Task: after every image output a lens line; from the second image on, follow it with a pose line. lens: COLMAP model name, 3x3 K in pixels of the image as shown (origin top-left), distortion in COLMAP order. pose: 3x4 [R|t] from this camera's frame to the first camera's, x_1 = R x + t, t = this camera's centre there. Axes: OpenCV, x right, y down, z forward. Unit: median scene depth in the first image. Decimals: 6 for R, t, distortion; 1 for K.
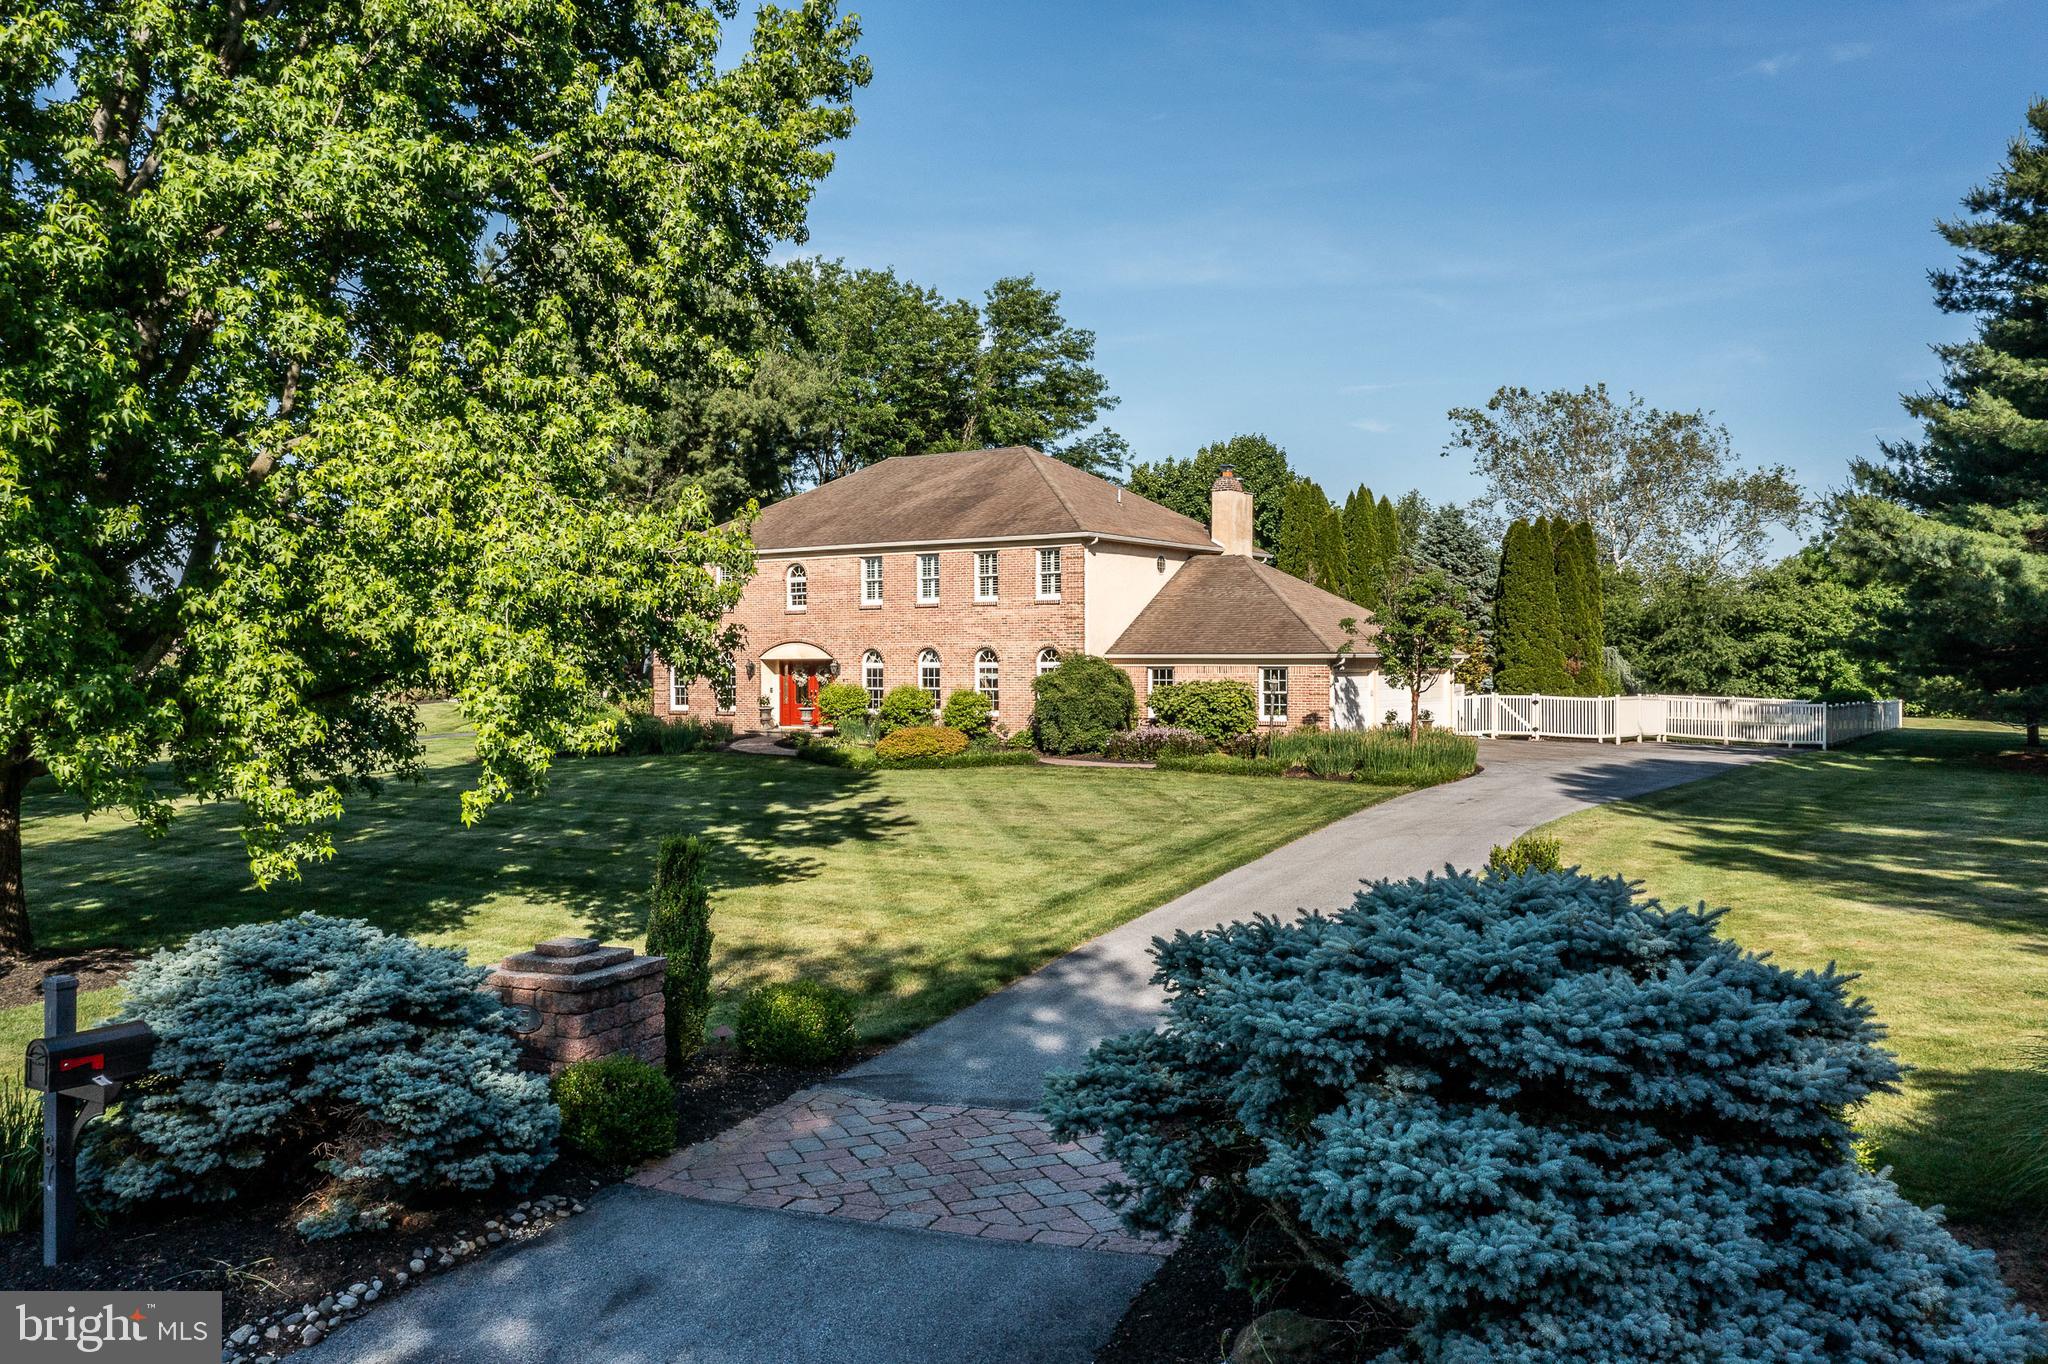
lens RADIAL K [[1652.0, 0, 1024.0], [0, 1652.0, 682.0], [0, 0, 1]] dist [0.001322, 0.034953]
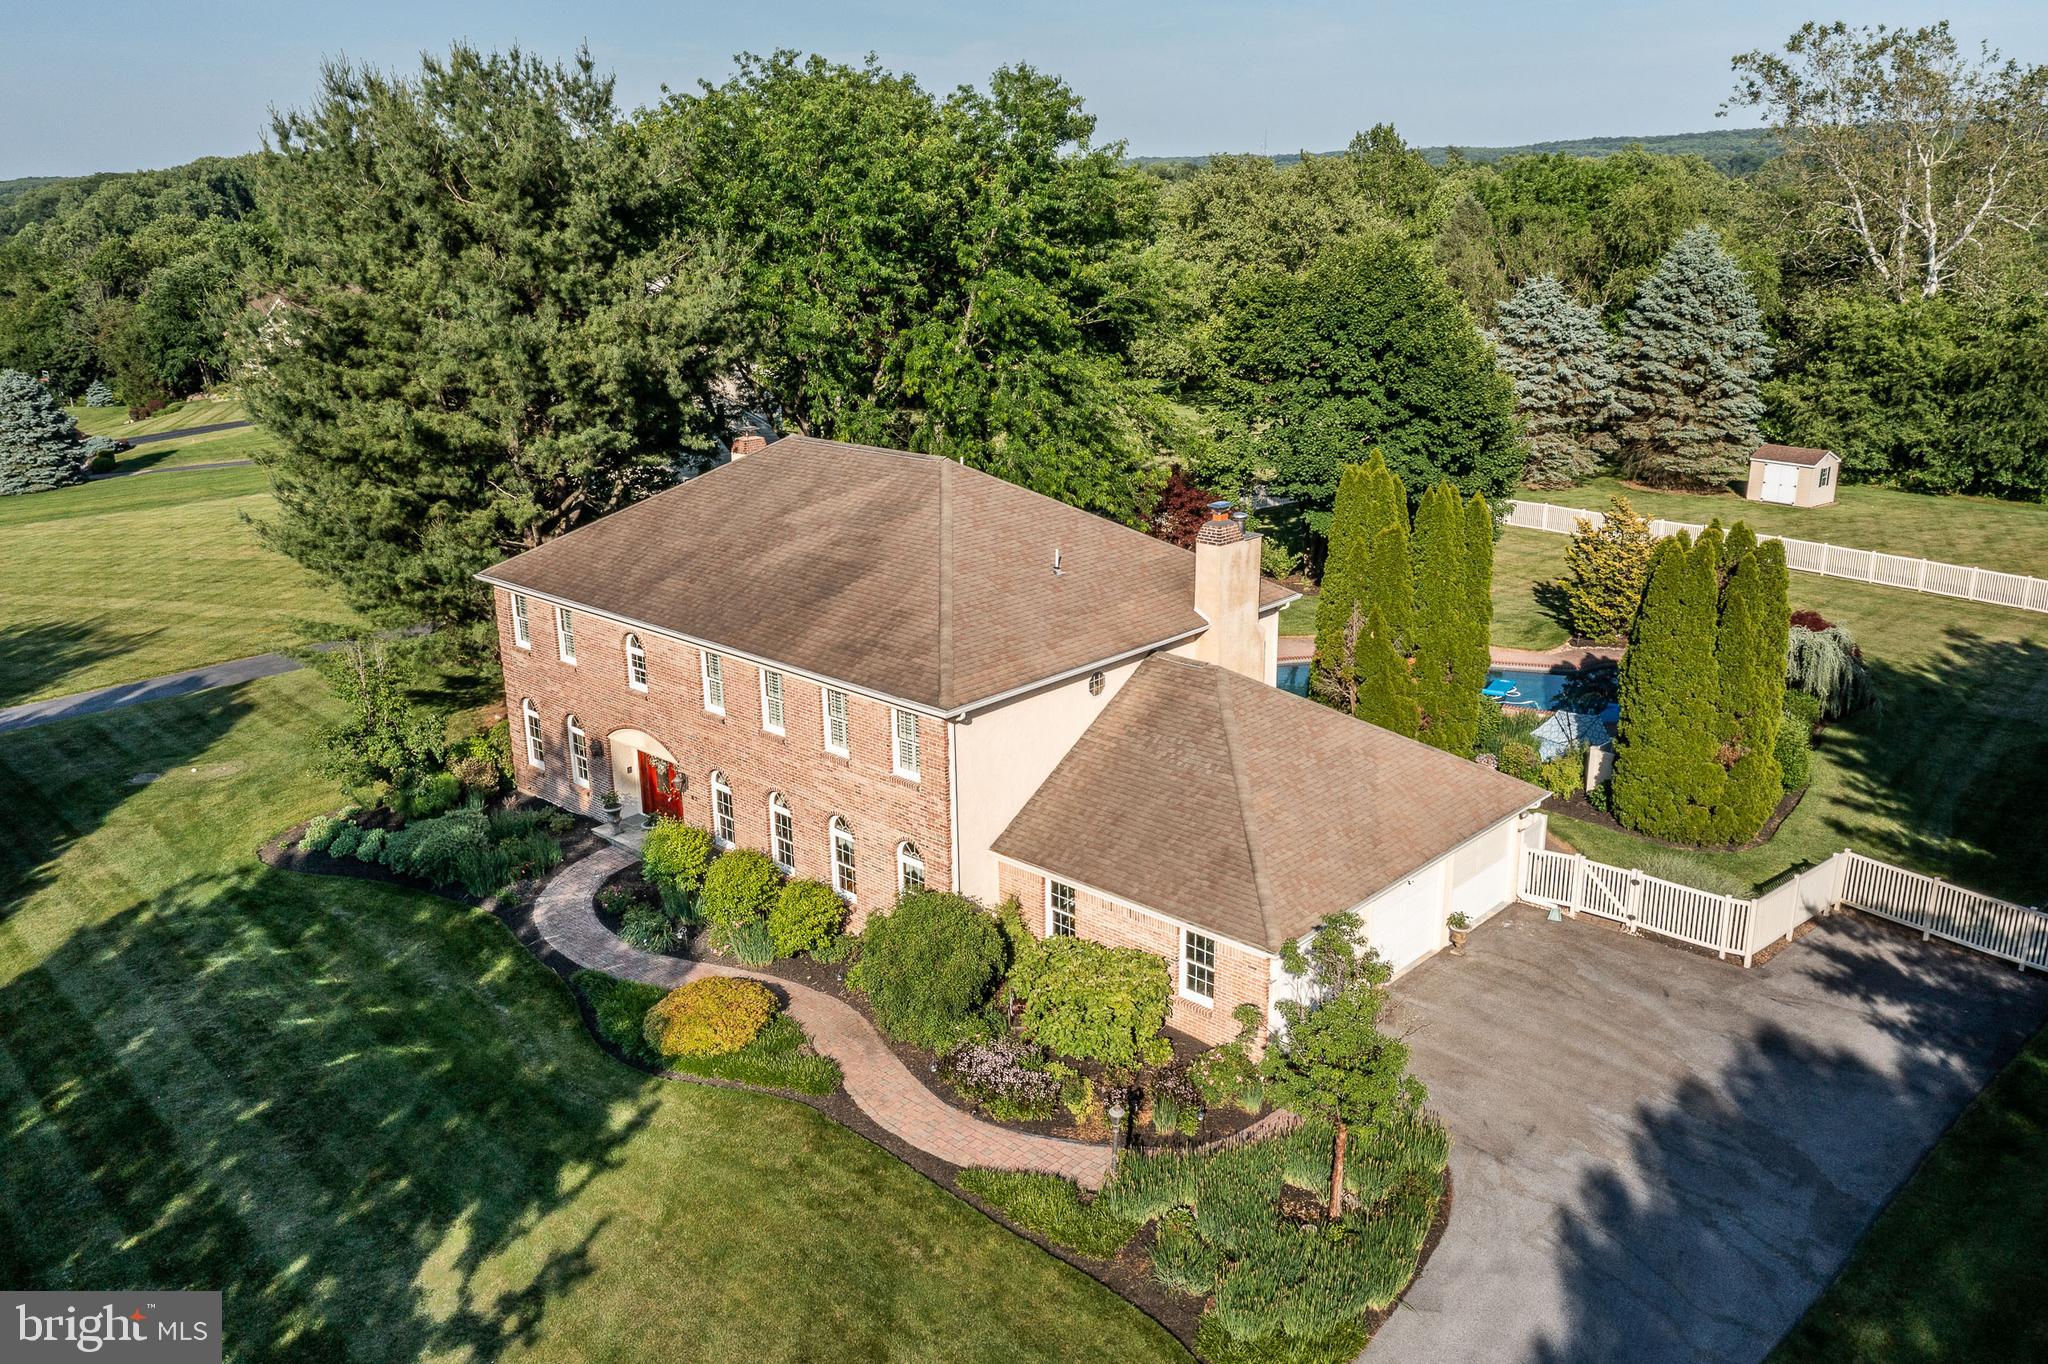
lens RADIAL K [[1648.4, 0, 1024.0], [0, 1648.4, 682.0], [0, 0, 1]] dist [0.010555, -0.009699]
pose [[0.986226, 0.038450, -0.160870, 0.159046], [0.009050, 0.958604, 0.284598, -0.261945], [0.165154, -0.282134, 0.945053, 0.313042]]
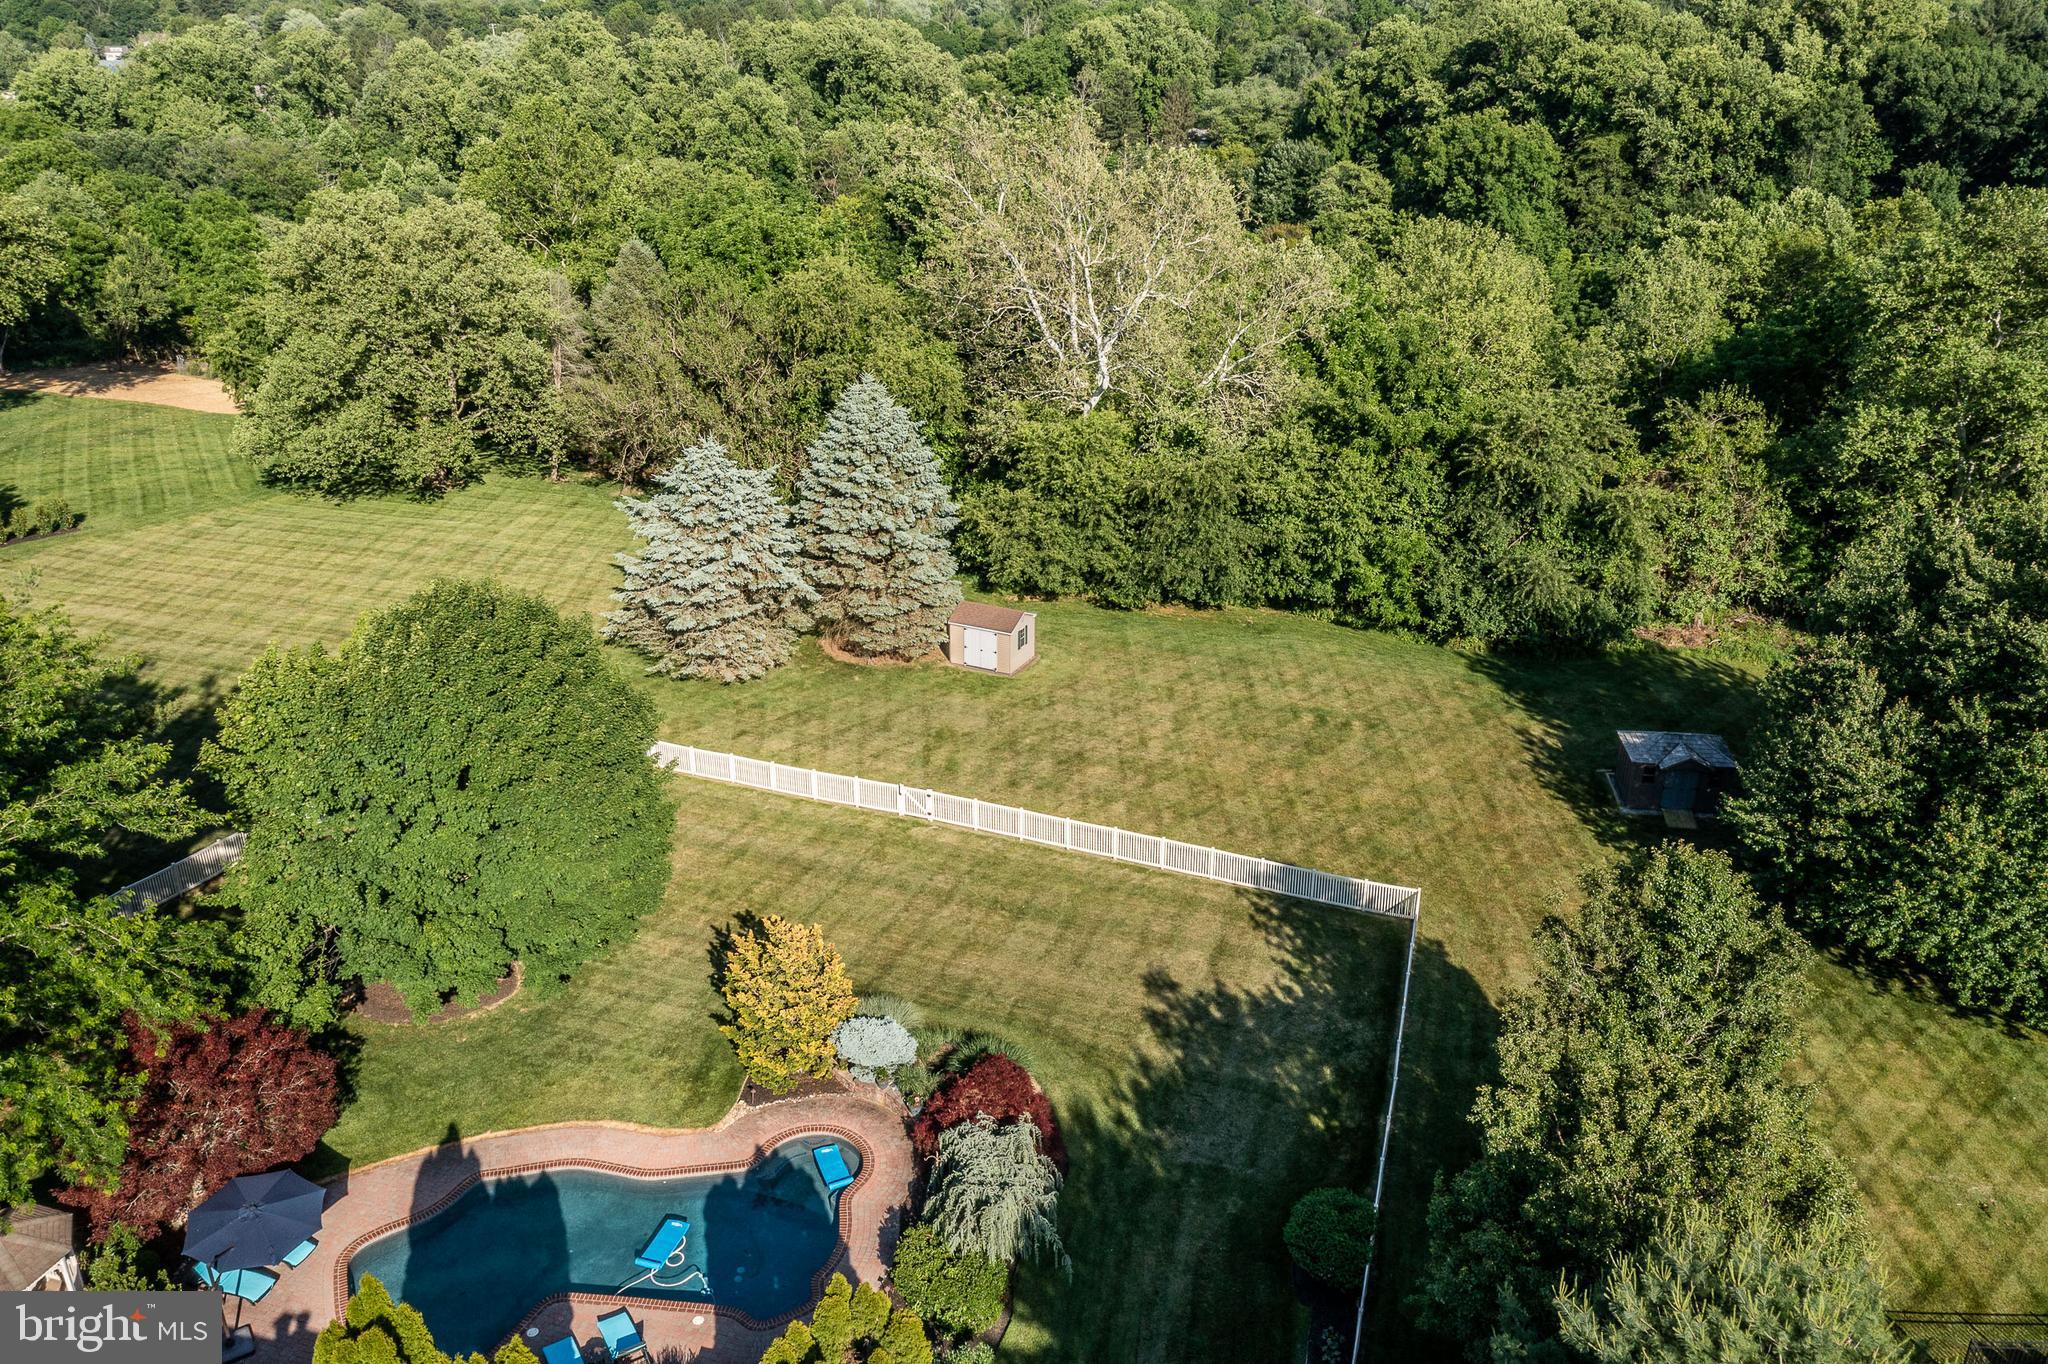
lens RADIAL K [[1628.5, 0, 1024.0], [0, 1628.5, 682.0], [0, 0, 1]] dist [0.014899, 0.001377]
pose [[0.965648, -0.105045, 0.237673, 0.300828], [0.002284, 0.918044, 0.396472, -0.542806], [-0.259842, -0.382310, 0.886747, 0.669755]]
